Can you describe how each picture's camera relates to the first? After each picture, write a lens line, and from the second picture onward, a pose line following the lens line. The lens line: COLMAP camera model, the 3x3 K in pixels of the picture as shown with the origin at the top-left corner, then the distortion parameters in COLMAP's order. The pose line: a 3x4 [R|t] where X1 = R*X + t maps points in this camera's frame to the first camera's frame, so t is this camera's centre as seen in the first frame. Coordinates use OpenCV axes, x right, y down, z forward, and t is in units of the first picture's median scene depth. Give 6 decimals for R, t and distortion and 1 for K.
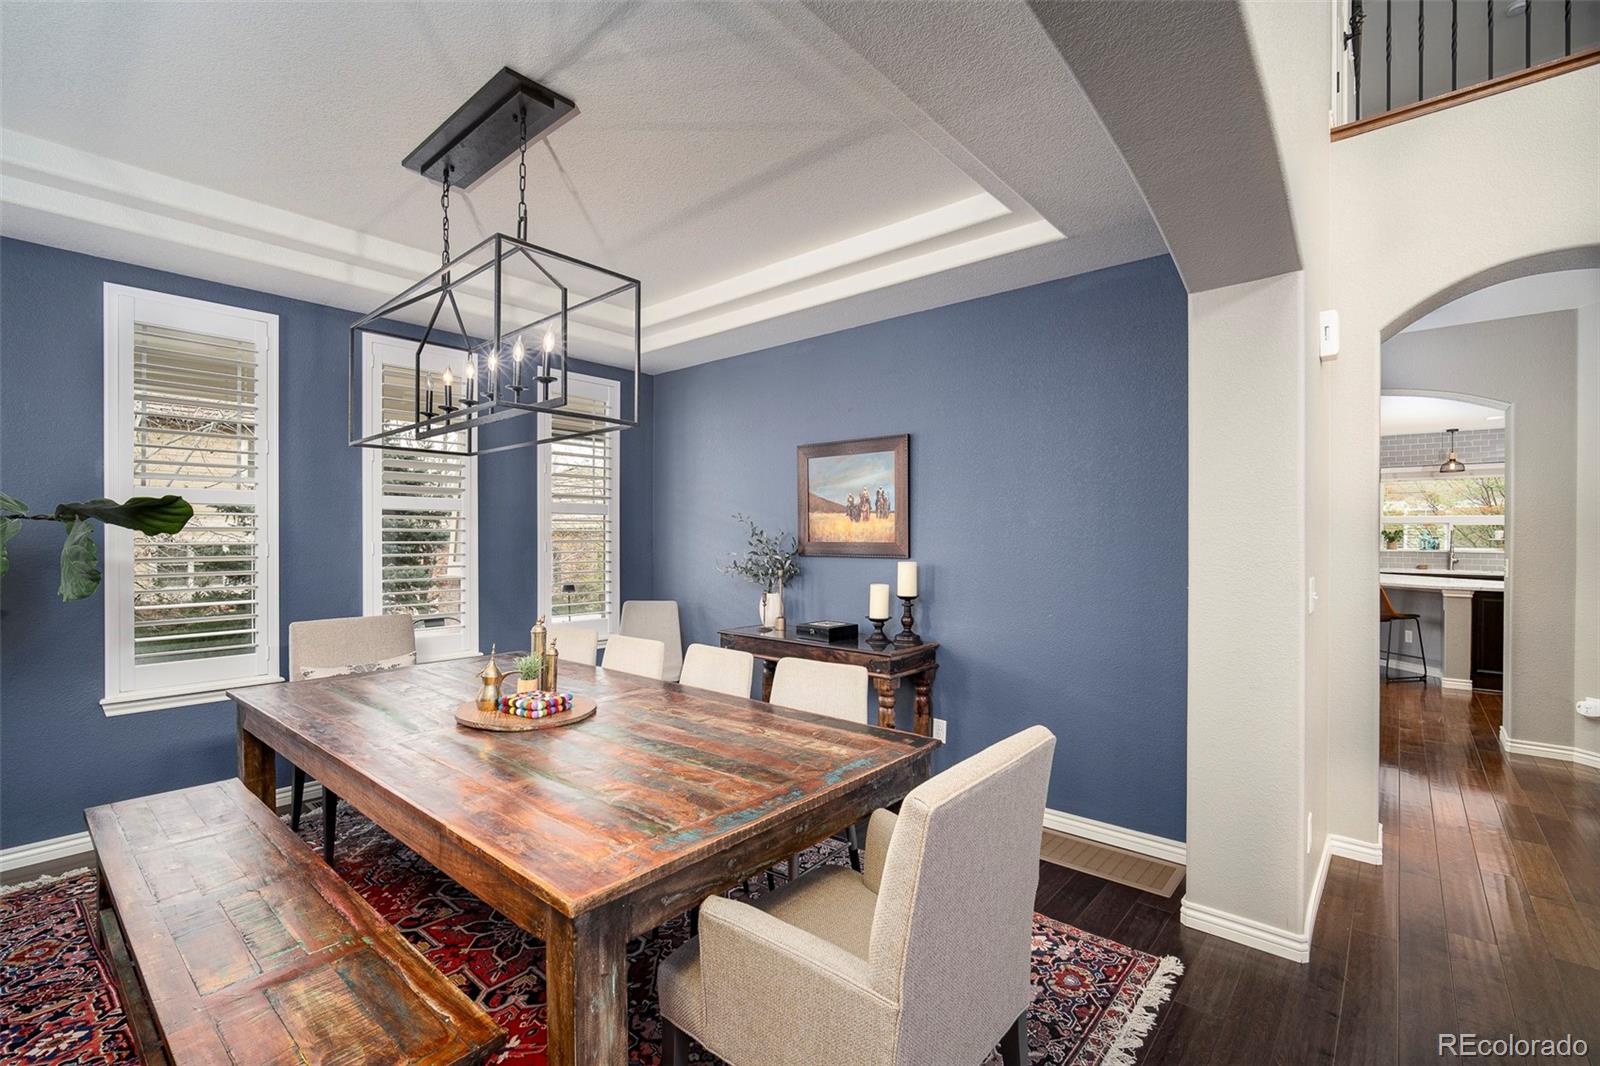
lens RADIAL K [[700.3, 0, 797.3], [0, 700.3, 537.4], [0, 0, 1]] dist [-0.020692, -0.000071]
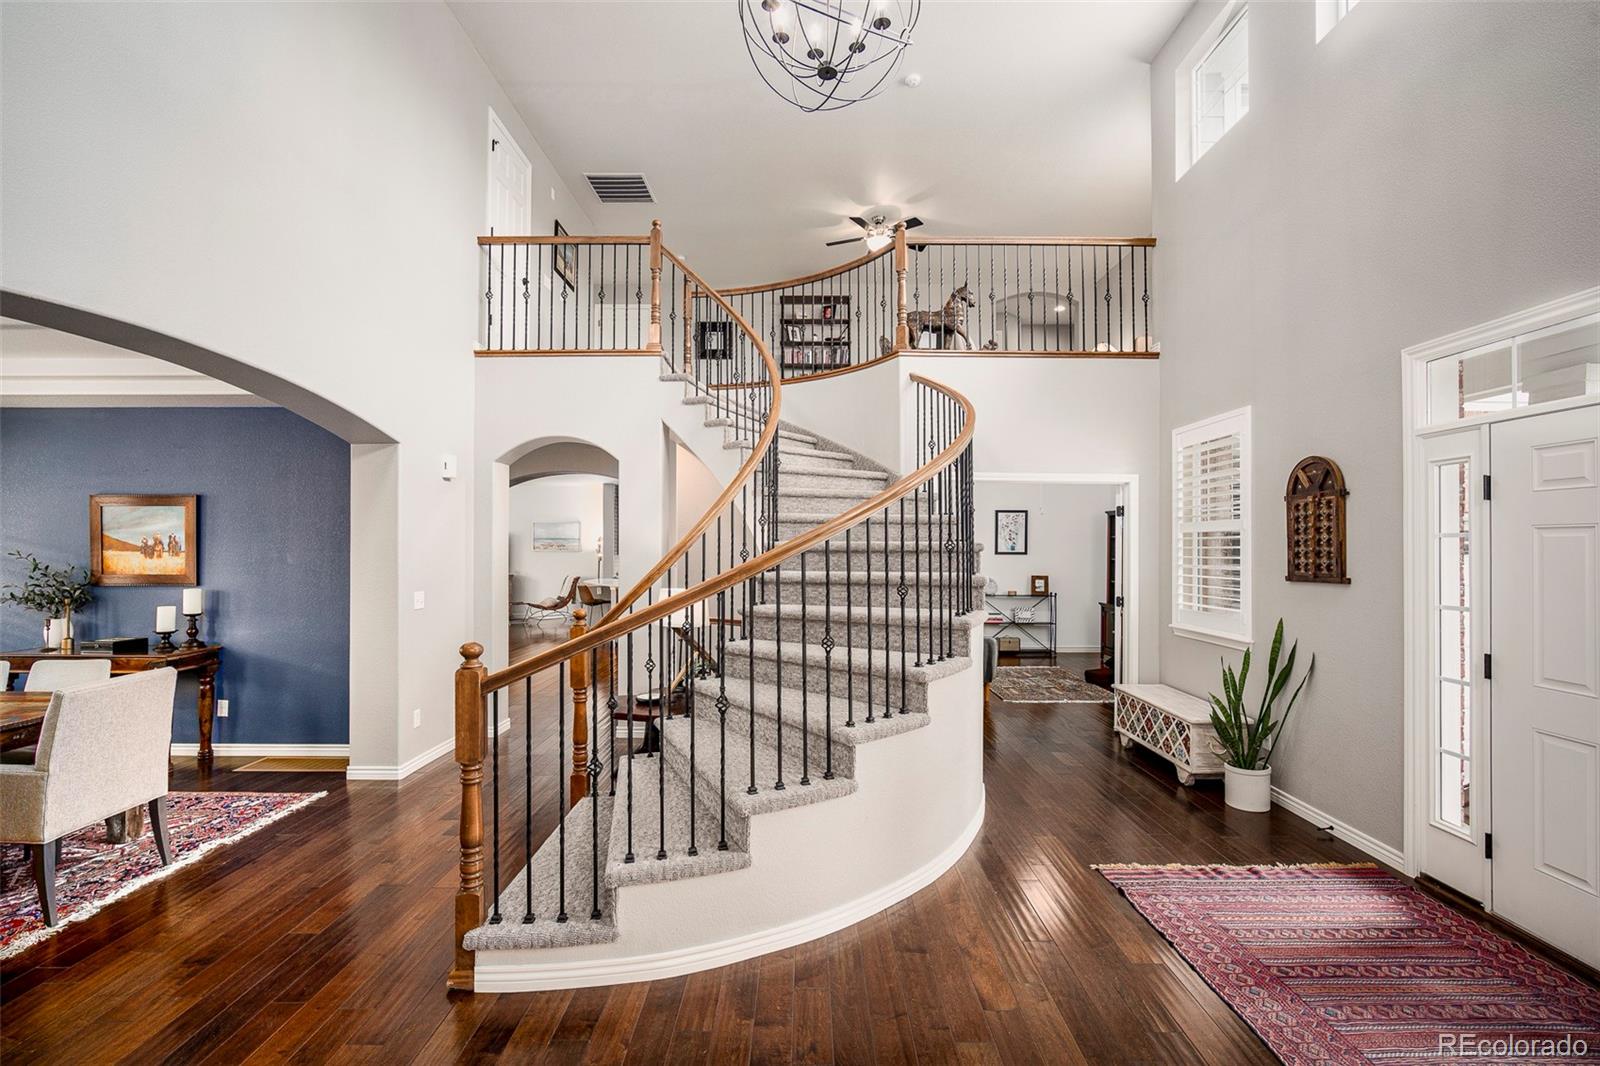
lens RADIAL K [[702.8, 0, 802.7], [0, 702.8, 541.0], [0, 0, 1]] dist [-0.002546, -0.000260]
pose [[0.757691, 0.003803, 0.652602, 0.163411], [0.000748, 0.999977, -0.006696, -0.048511], [-0.652613, 0.005562, 0.757671, -0.818733]]
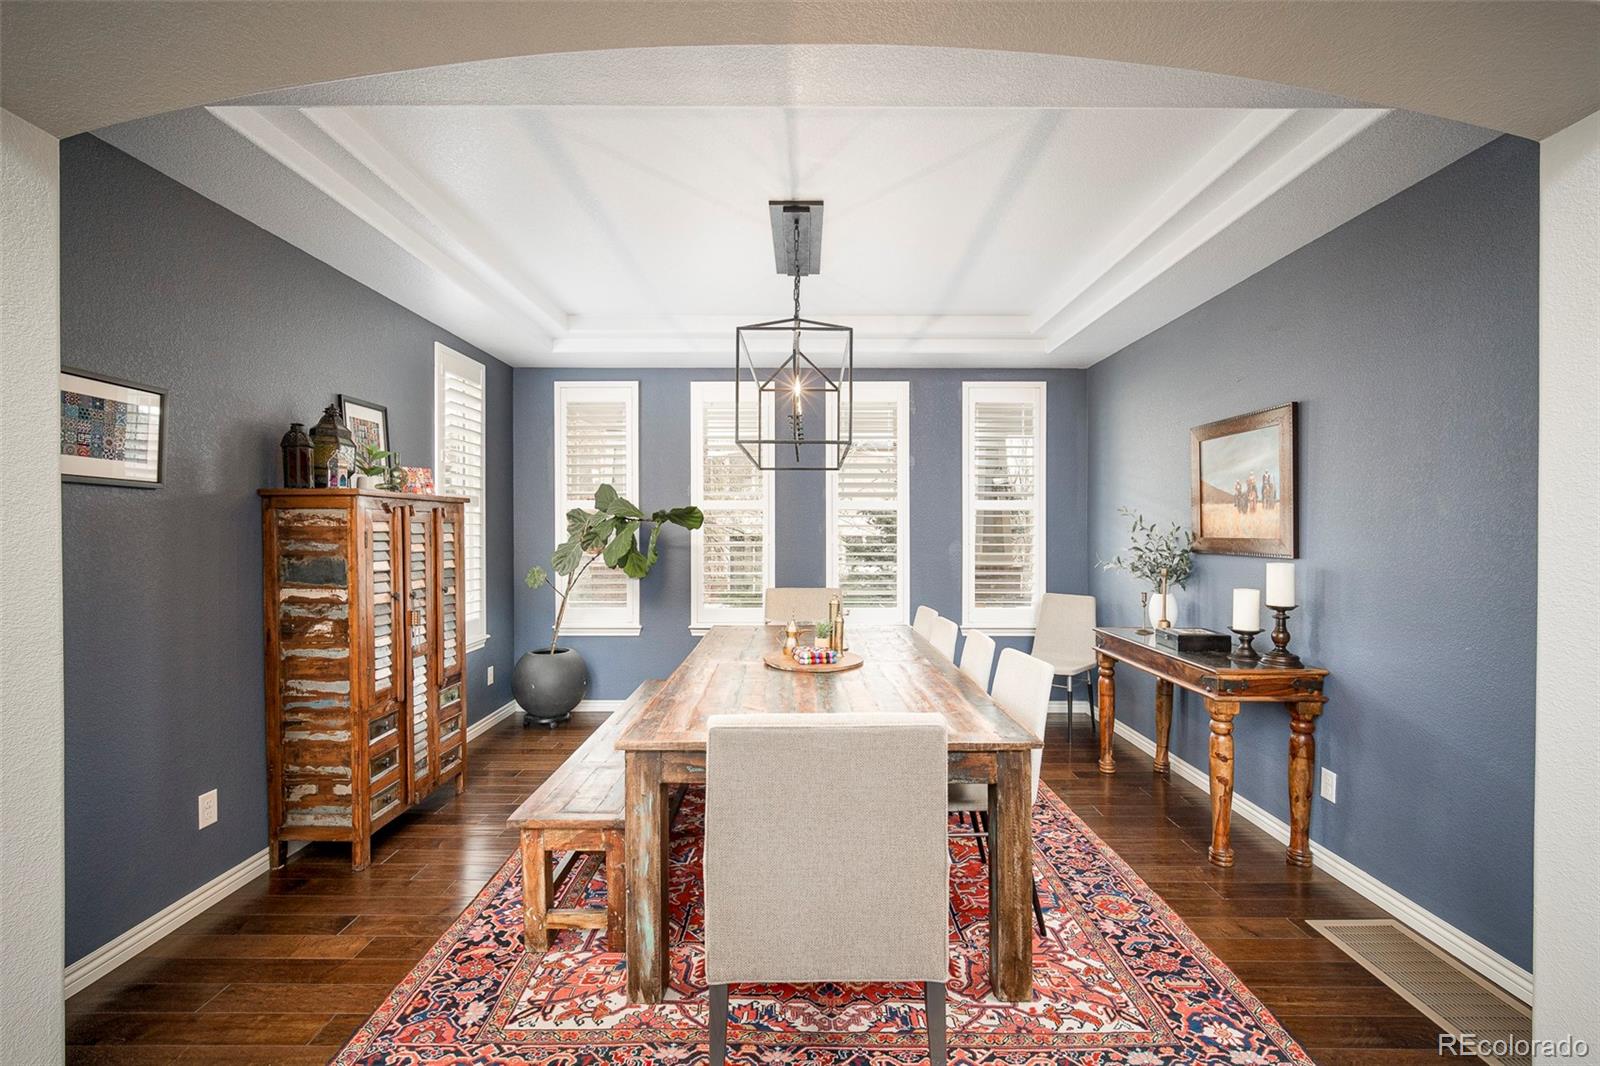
lens RADIAL K [[703.4, 0, 801.0], [0, 703.4, 530.4], [0, 0, 1]] dist [-0.002751, -0.000217]
pose [[0.657102, 0.004024, -0.753791, 0.396873], [-0.001670, 0.999991, 0.003883, -0.004873], [0.753800, -0.001292, 0.657102, 0.054879]]
